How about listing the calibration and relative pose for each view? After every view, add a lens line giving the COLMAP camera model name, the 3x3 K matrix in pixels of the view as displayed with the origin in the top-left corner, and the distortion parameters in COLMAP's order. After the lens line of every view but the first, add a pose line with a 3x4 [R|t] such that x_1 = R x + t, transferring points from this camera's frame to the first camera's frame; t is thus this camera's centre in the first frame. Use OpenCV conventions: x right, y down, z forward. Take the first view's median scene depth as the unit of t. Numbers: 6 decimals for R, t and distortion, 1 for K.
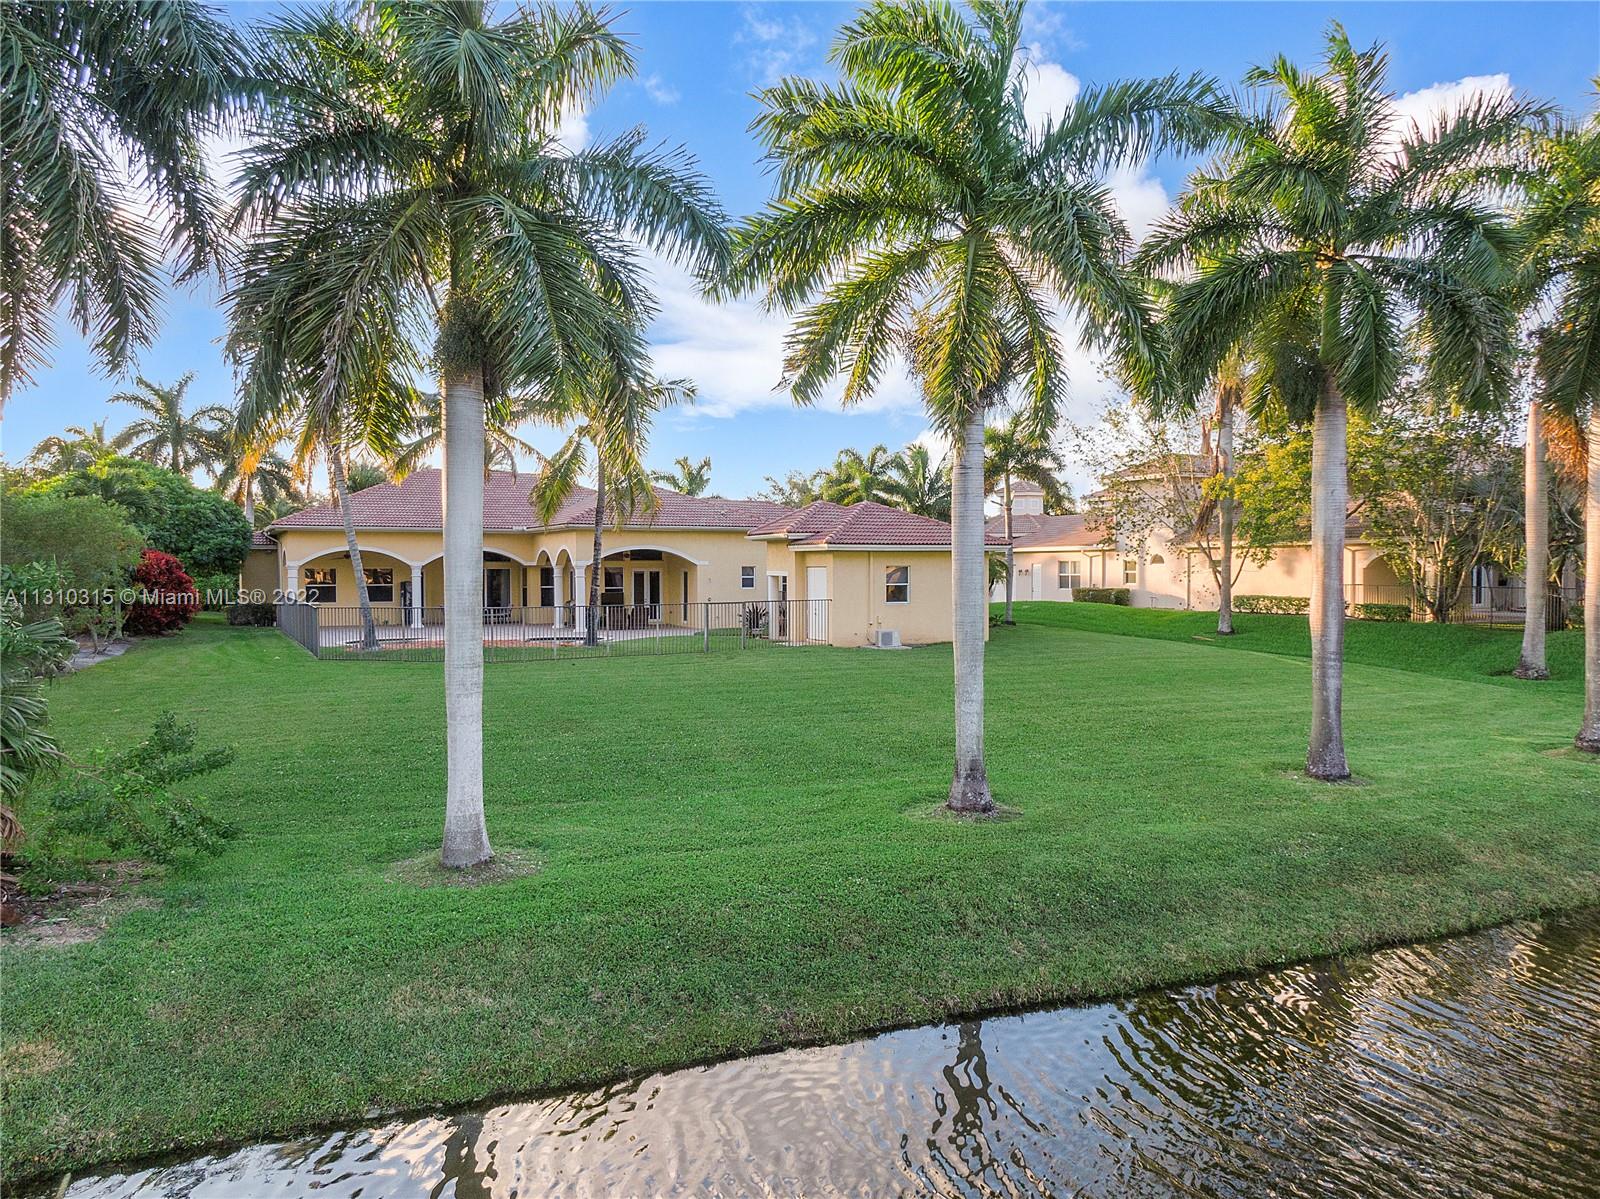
lens RADIAL K [[1143.3, 0, 801.5], [0, 1143.3, 605.0], [0, 0, 1]] dist [0.028613, -0.046911]
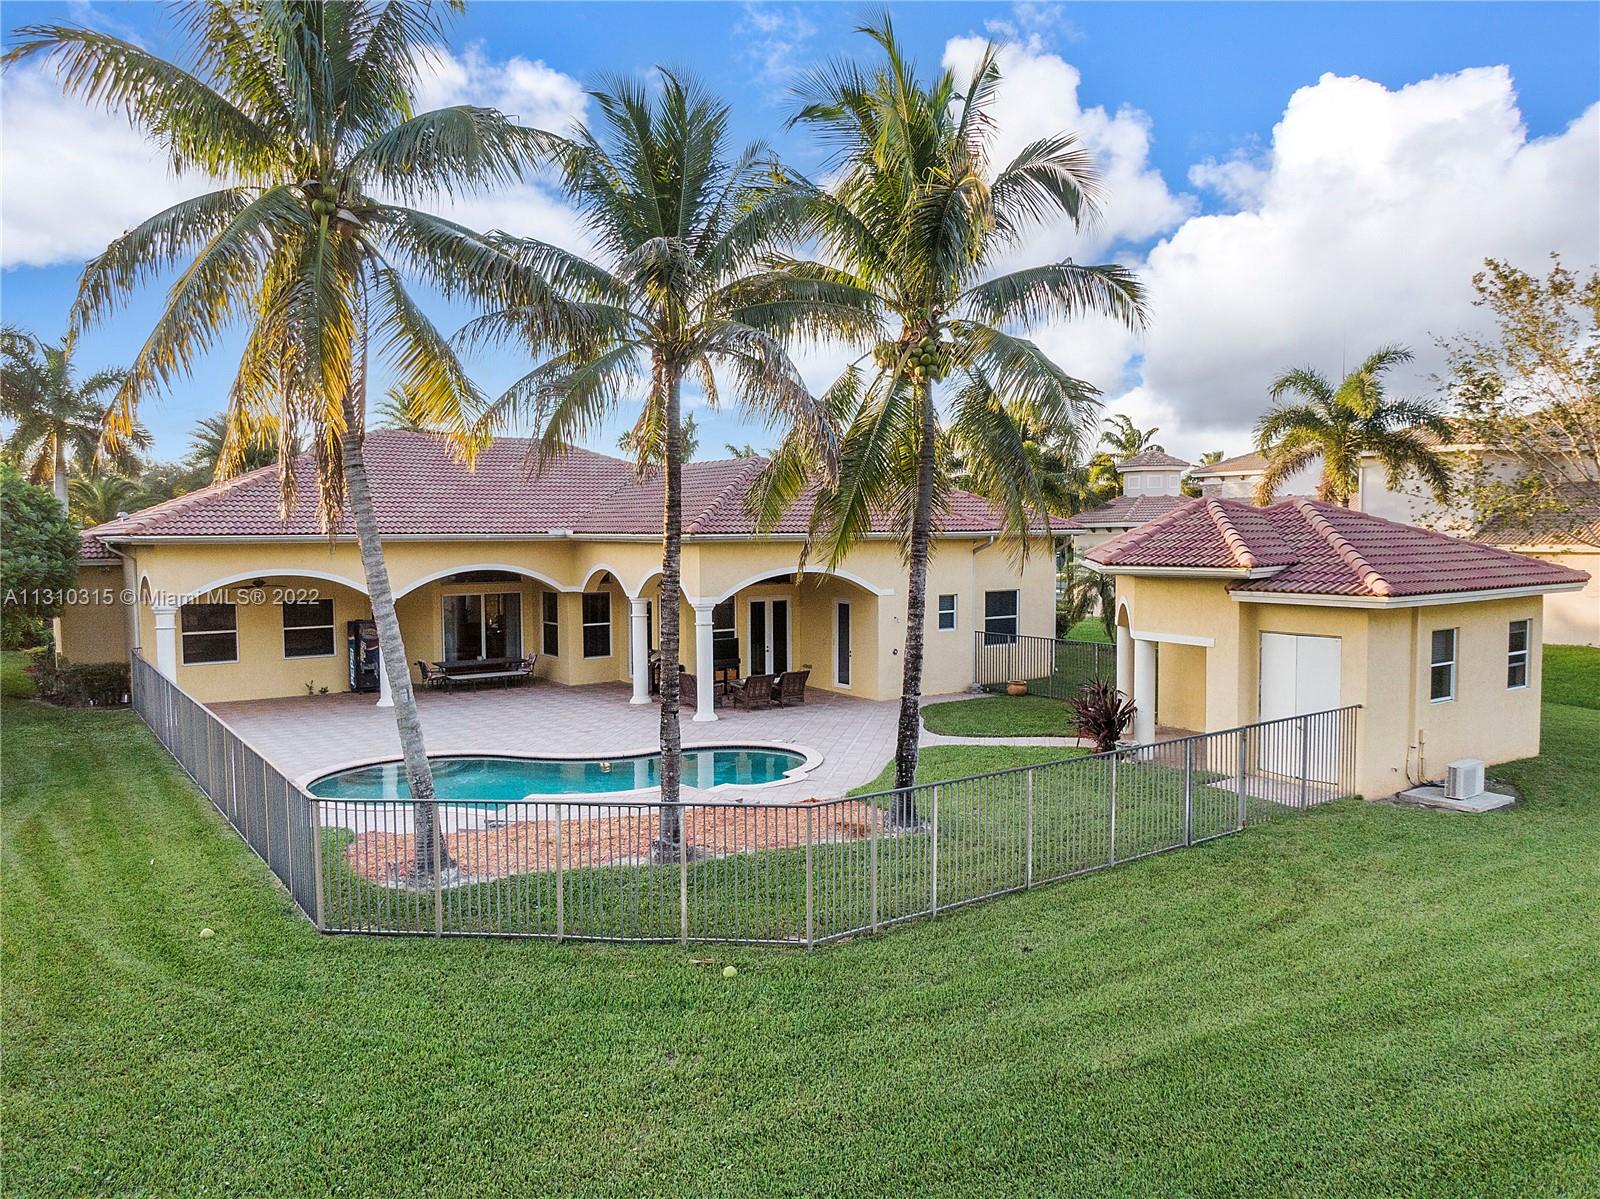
lens RADIAL K [[1143.3, 0, 801.5], [0, 1143.3, 605.0], [0, 0, 1]] dist [0.028613, -0.046911]
pose [[0.990606, -0.014204, 0.136006, -0.205468], [0.009528, 0.999343, 0.034967, -0.049647], [-0.136413, -0.033343, 0.990091, 0.393052]]
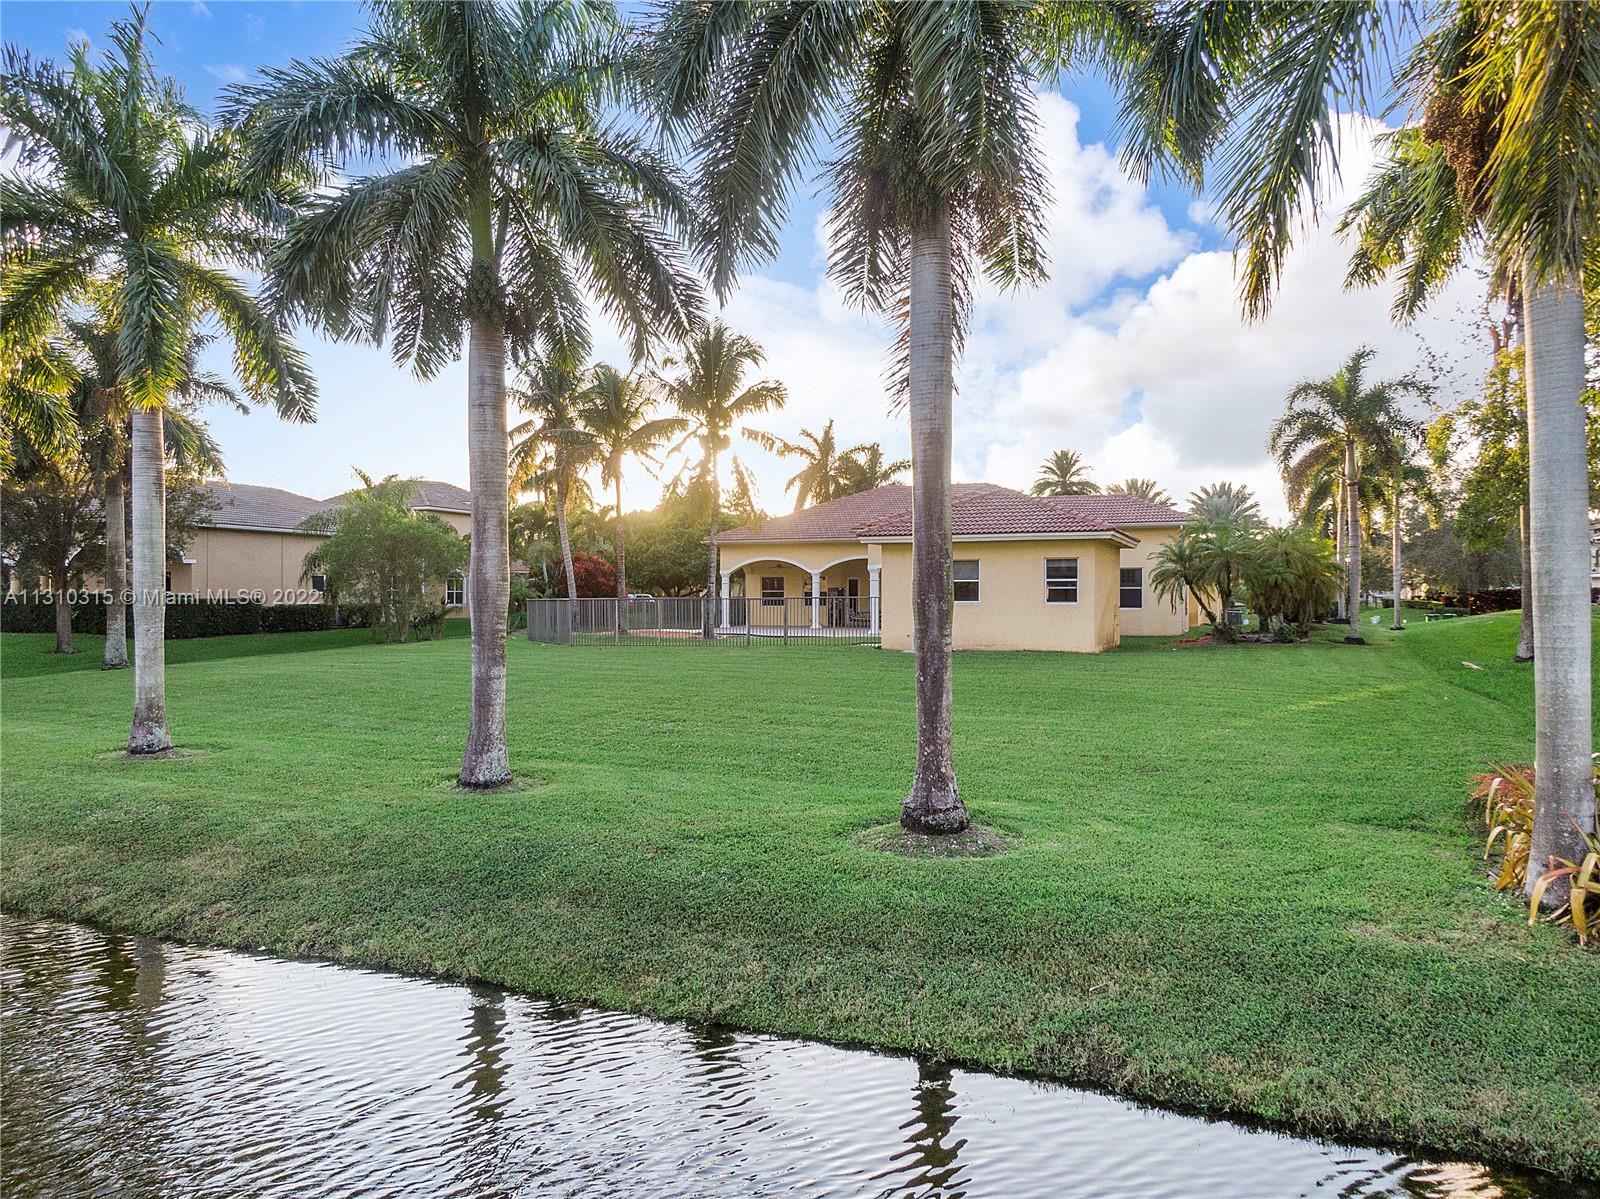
lens RADIAL K [[1146.6, 0, 800.0], [0, 1146.6, 599.5], [0, 0, 1]] dist [0.046172, -0.079520]
pose [[0.661839, 0.003208, -0.749639, 0.493481], [-0.023117, 0.999603, -0.016132, 0.009850], [0.749289, 0.028006, 0.661650, 0.245938]]
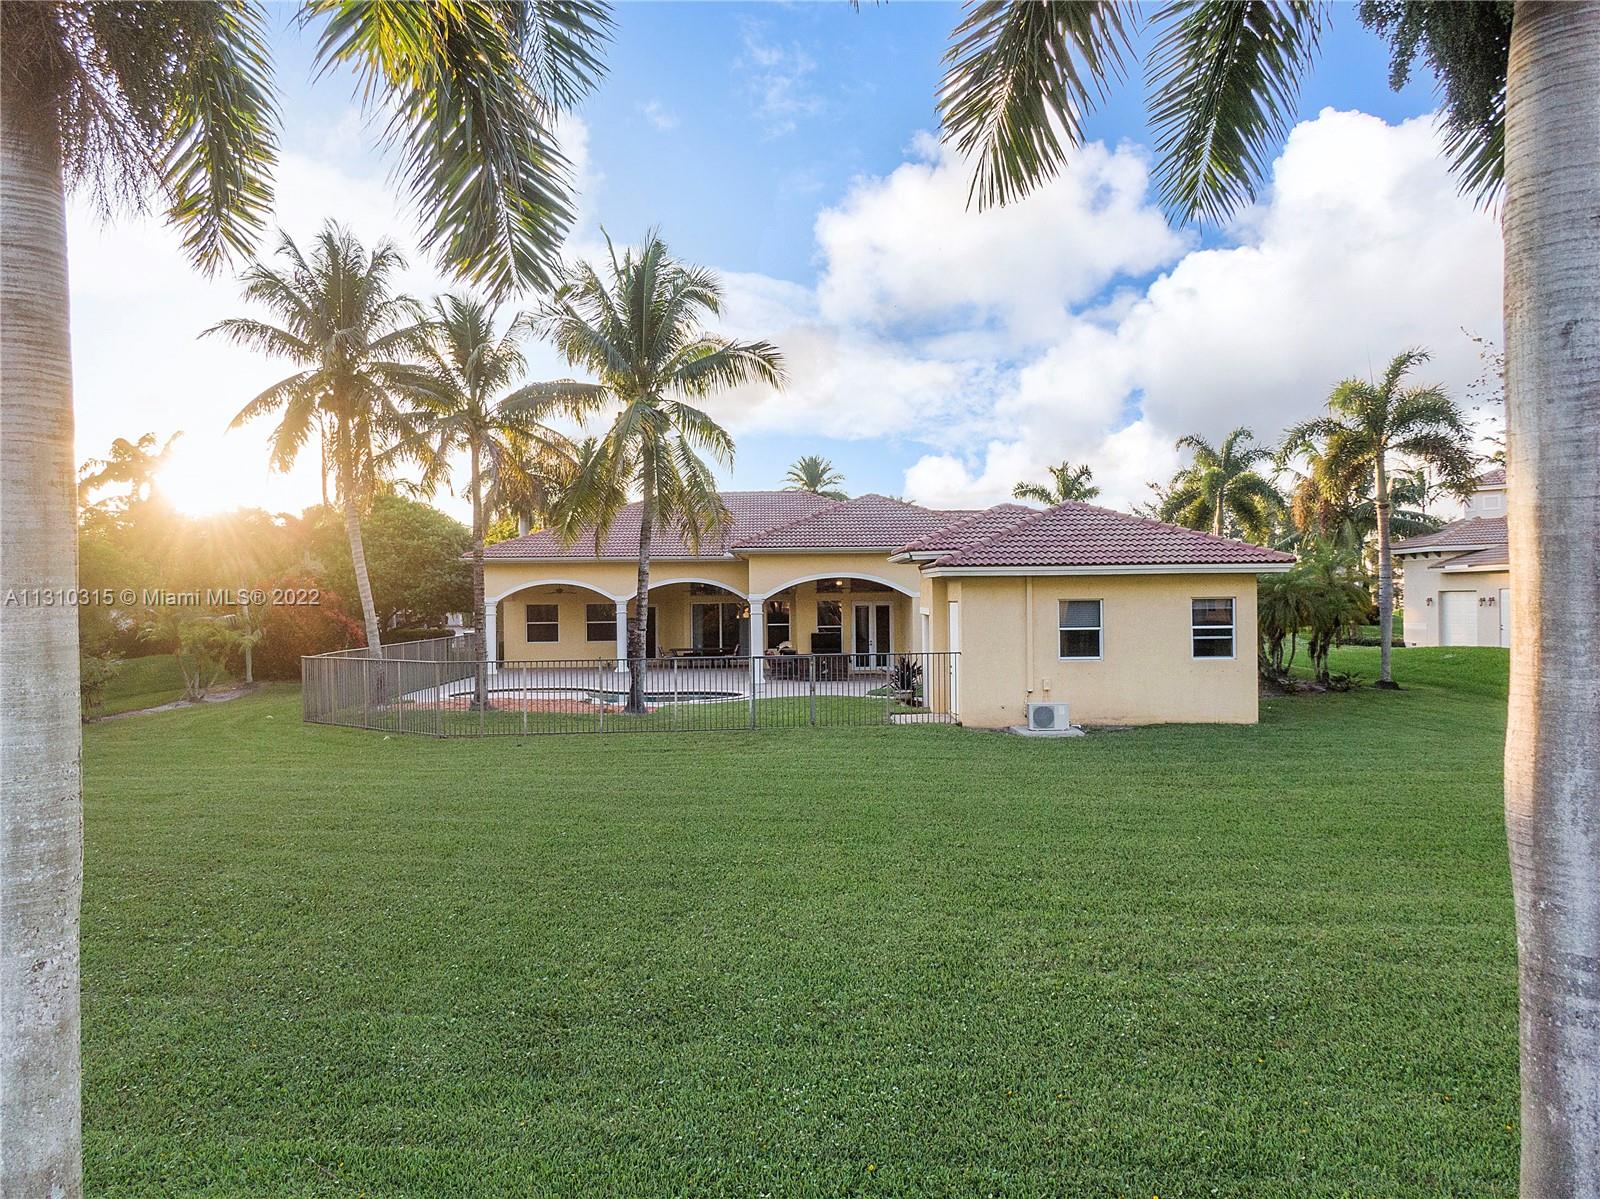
lens RADIAL K [[1146.6, 0, 800.0], [0, 1146.6, 599.5], [0, 0, 1]] dist [0.046172, -0.079520]
pose [[0.900150, -0.007721, -0.435512, 0.165237], [-0.004620, 0.999617, -0.027270, -0.012144], [0.435556, 0.026559, 0.899770, 0.274469]]
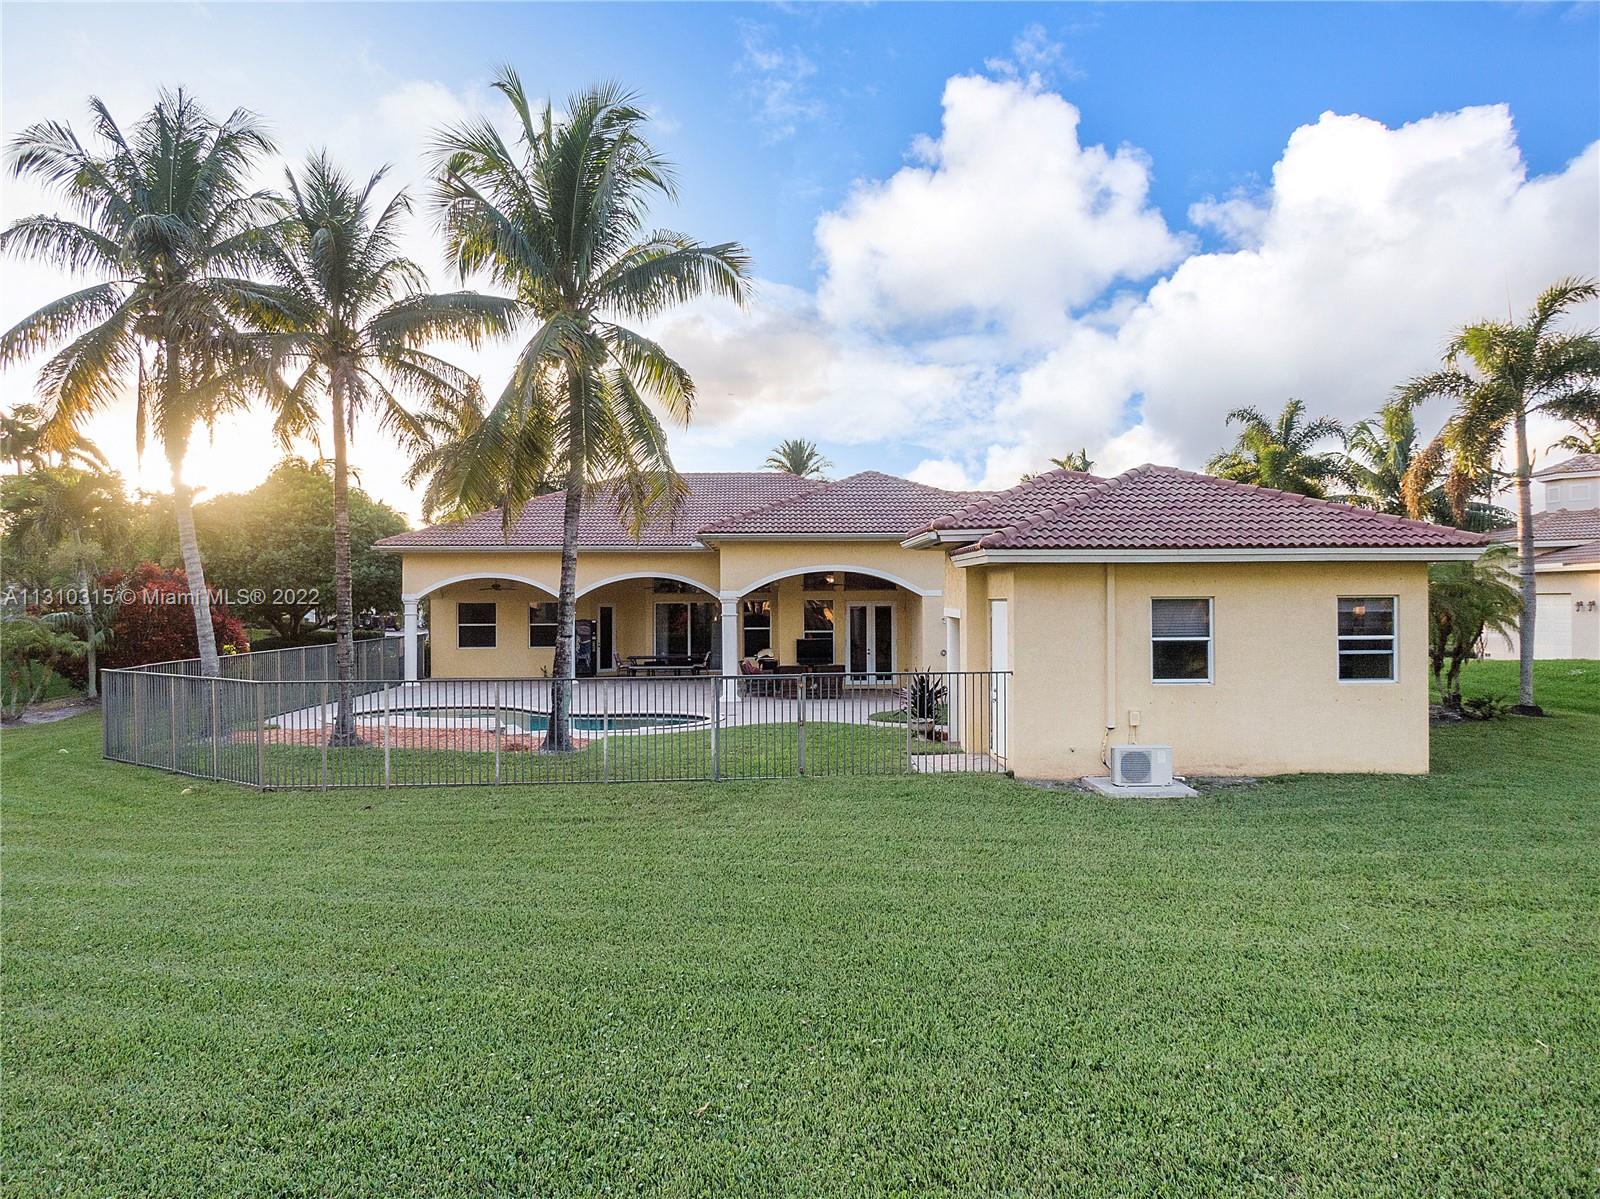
lens RADIAL K [[1146.6, 0, 800.0], [0, 1146.6, 599.5], [0, 0, 1]] dist [0.046172, -0.079520]
pose [[0.907097, -0.002986, -0.420911, 0.103387], [-0.010285, 0.999519, -0.029256, -0.014089], [0.420796, 0.030867, 0.906630, 0.400443]]
